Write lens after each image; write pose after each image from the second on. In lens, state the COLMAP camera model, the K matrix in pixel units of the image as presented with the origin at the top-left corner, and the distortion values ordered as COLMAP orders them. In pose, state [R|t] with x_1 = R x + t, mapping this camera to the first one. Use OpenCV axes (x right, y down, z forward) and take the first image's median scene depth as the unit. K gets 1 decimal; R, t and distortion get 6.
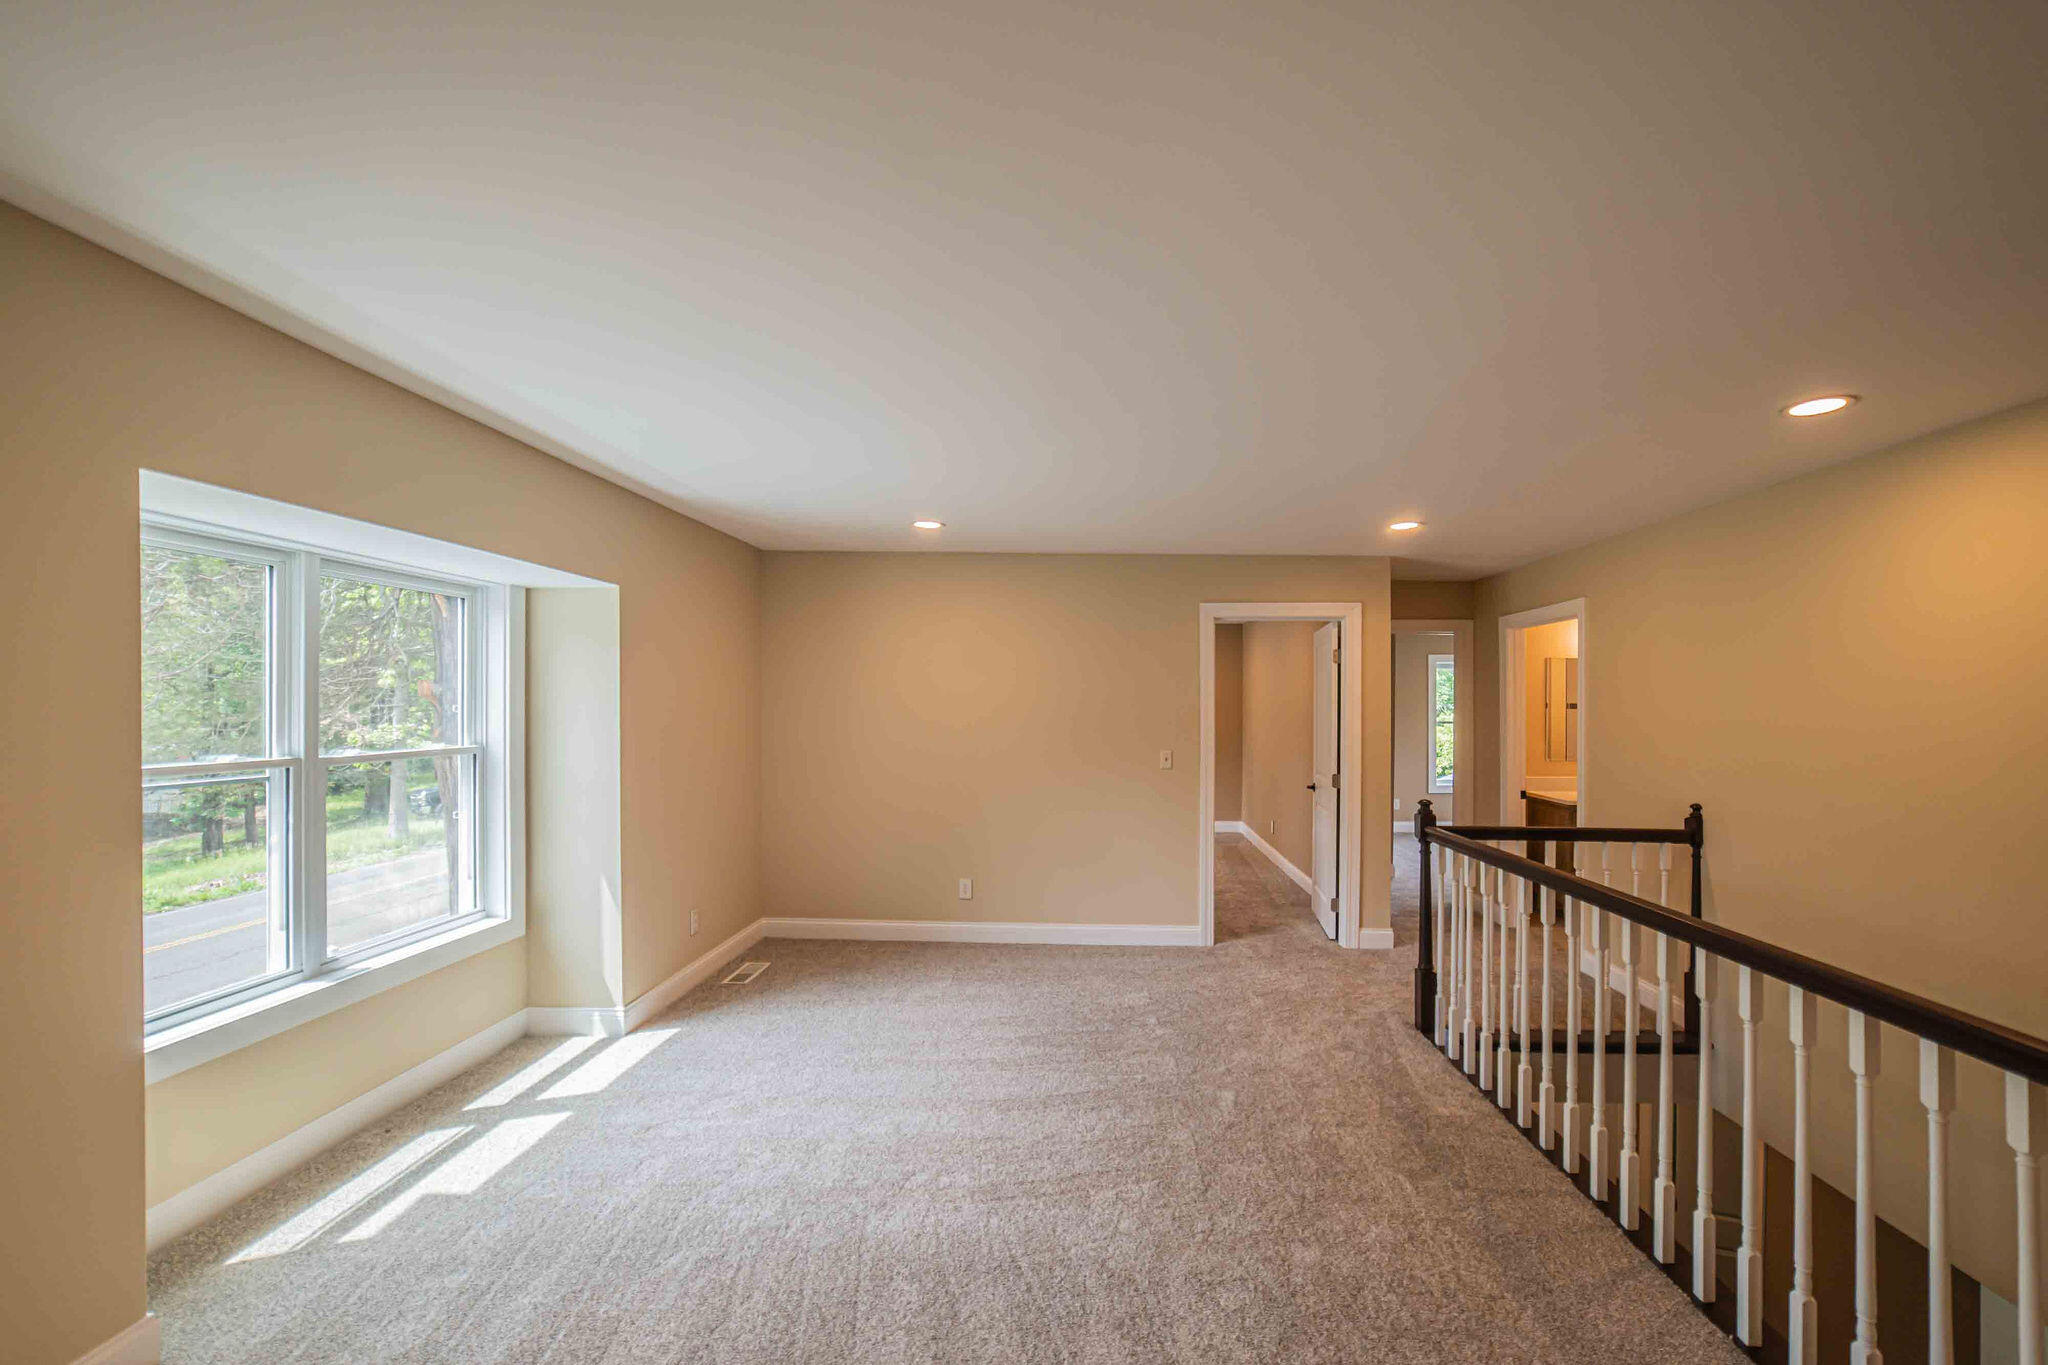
lens RADIAL K [[780.5, 0, 1027.4], [0, 780.5, 702.4], [0, 0, 1]] dist [-0.023282, 0.007522]
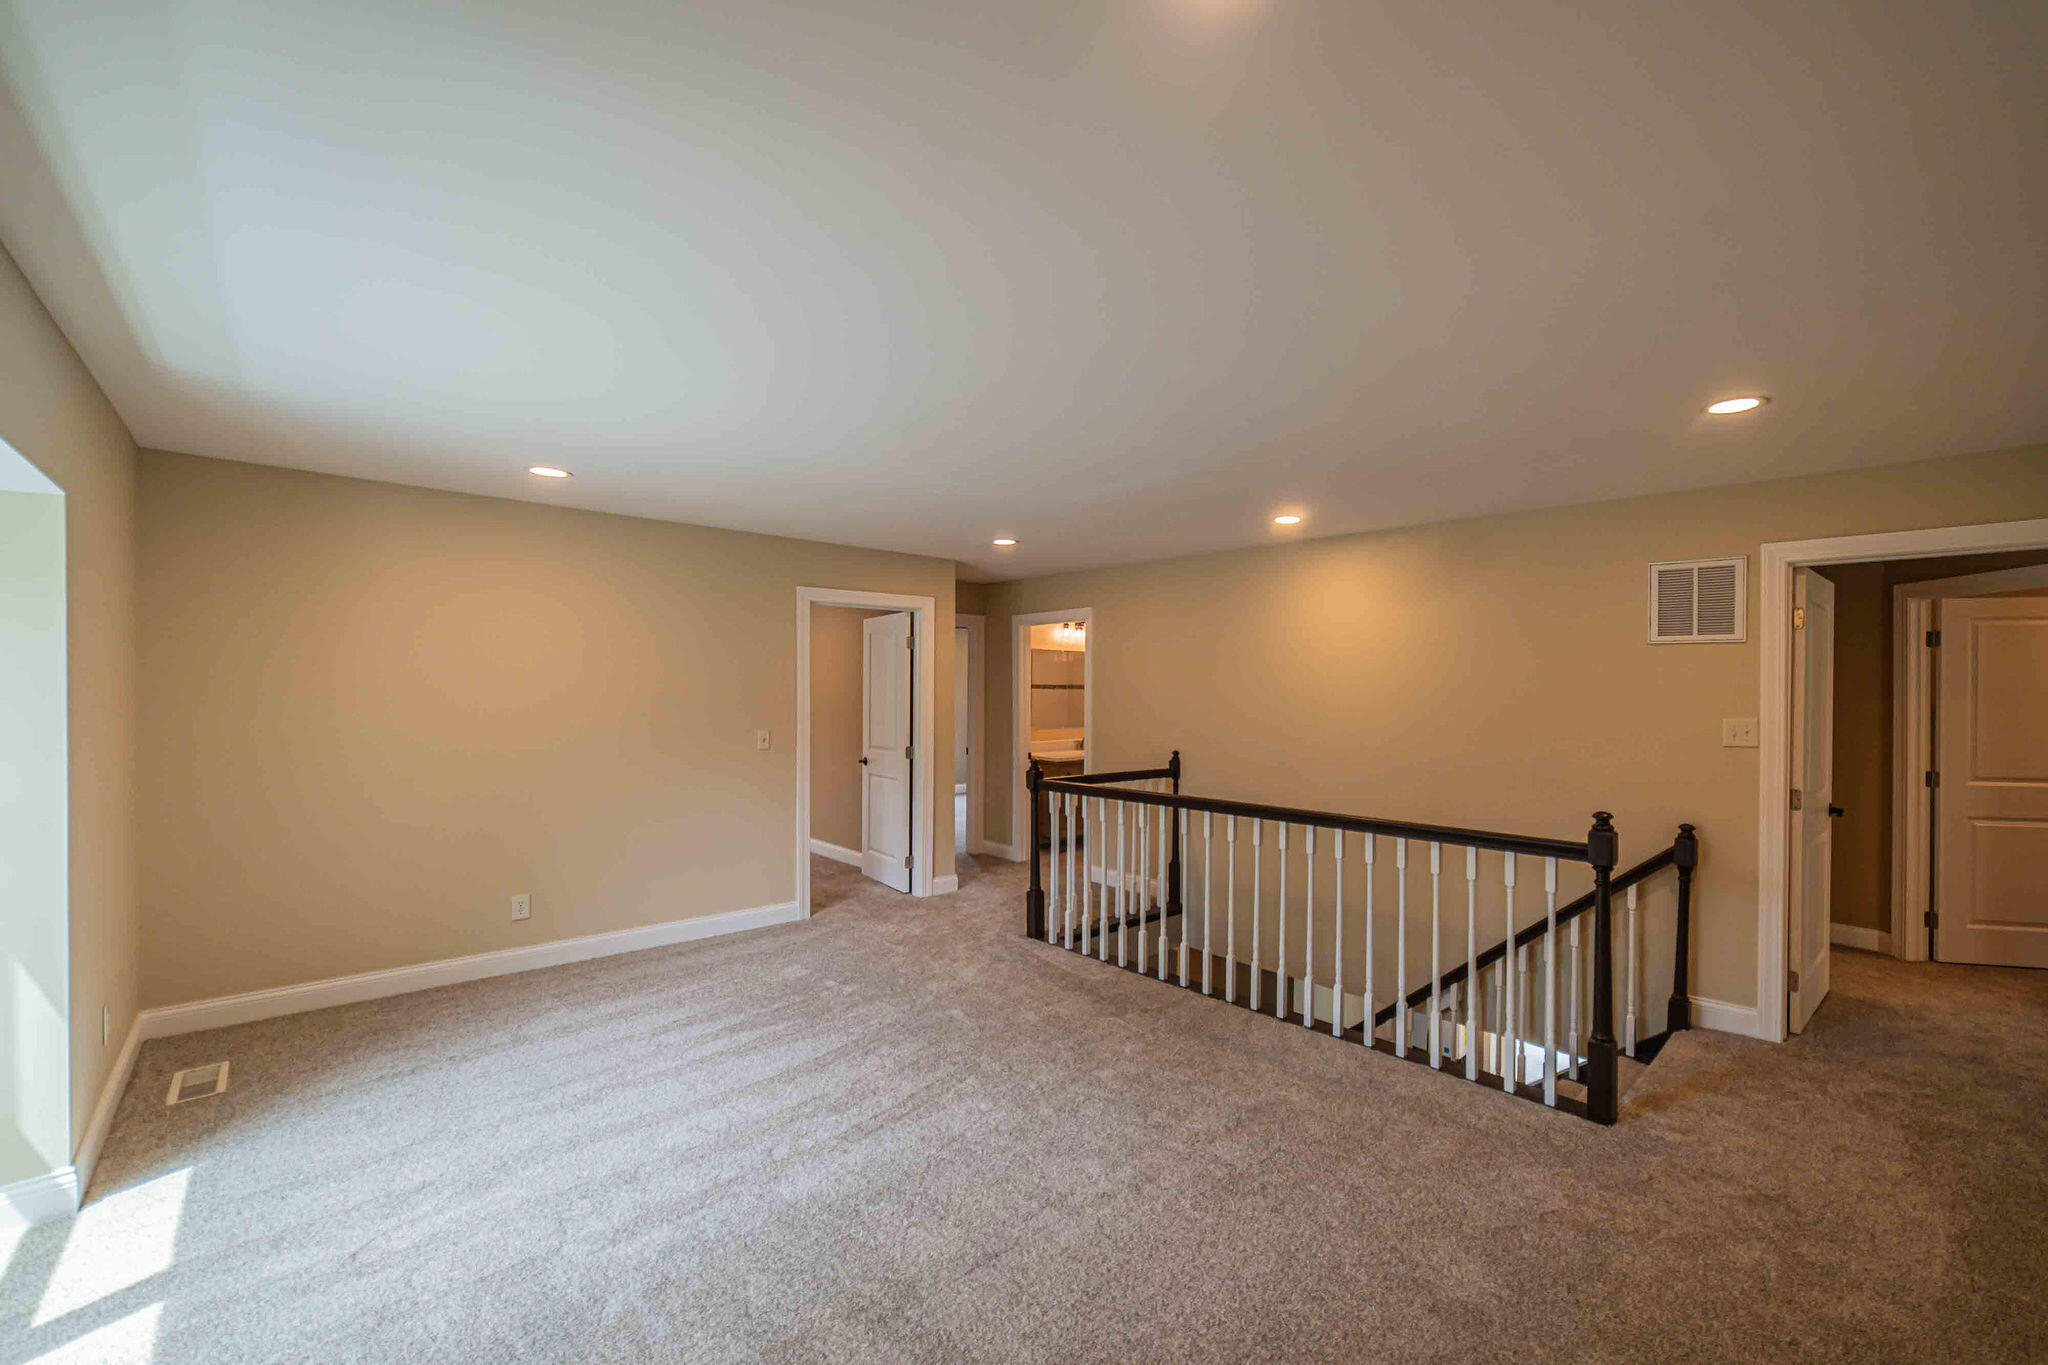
lens RADIAL K [[825.2, 0, 1031.8], [0, 825.2, 685.9], [0, 0, 1]] dist [-0.025597, 0.008759]
pose [[0.737115, 0.000402, 0.675768, -0.374321], [-0.003376, 0.999990, 0.003088, -0.000509], [-0.675759, -0.004558, 0.737108, -0.008044]]
